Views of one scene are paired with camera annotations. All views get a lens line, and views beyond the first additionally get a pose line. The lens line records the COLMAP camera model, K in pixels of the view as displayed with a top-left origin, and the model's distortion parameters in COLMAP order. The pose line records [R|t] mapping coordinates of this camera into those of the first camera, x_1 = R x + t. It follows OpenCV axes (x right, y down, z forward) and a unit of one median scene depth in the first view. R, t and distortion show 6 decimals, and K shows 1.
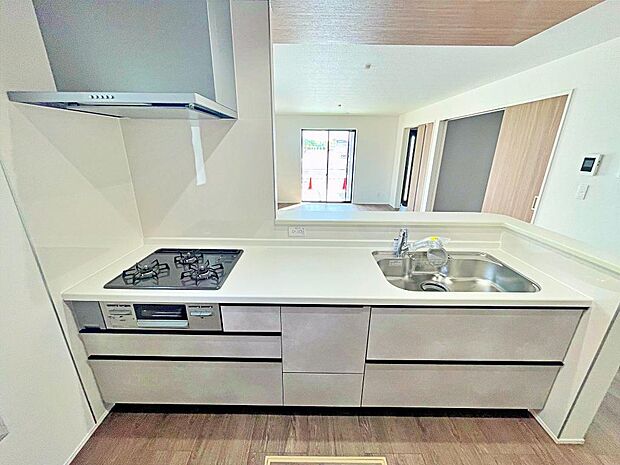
lens RADIAL K [[251.3, 0, 308.8], [0, 251.3, 231.2], [0, 0, 1]] dist [-0.000225, -0.000245]
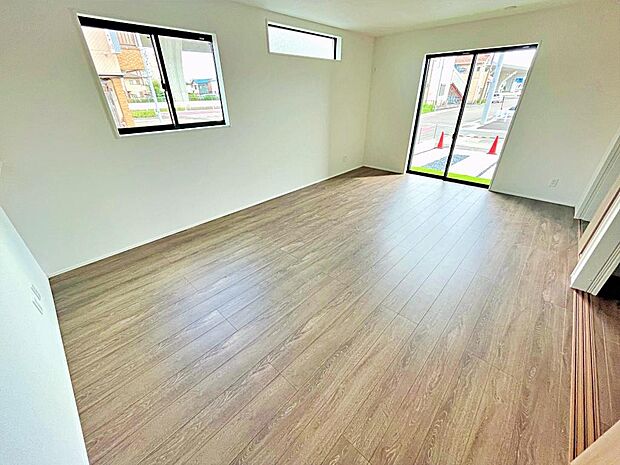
lens RADIAL K [[251.3, 0, 308.8], [0, 251.3, 231.4], [0, 0, 1]] dist [-0.000225, -0.000245]
pose [[0.726662, 0.317025, -0.609473, 0.337432], [-0.198948, 0.946252, 0.255004, -0.111329], [0.657557, -0.064049, 0.750677, 0.381749]]
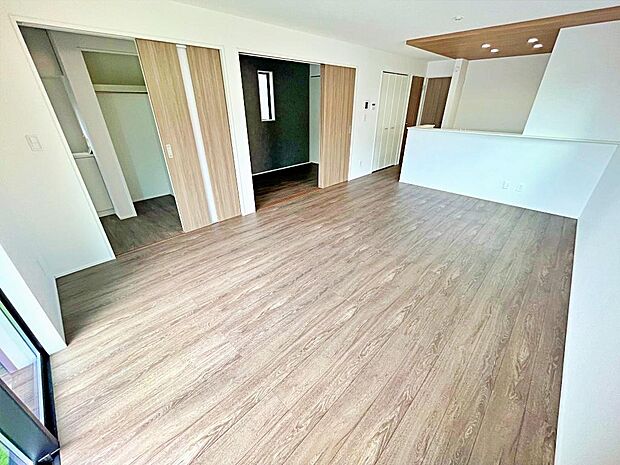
lens RADIAL K [[251.3, 0, 308.2], [0, 251.3, 230.9], [0, 0, 1]] dist [-0.000225, -0.000245]
pose [[-0.708443, -0.324708, 0.626636, -0.135846], [0.222055, 0.740237, 0.634618, -0.382695], [-0.669925, 0.588739, -0.452313, 1.179107]]
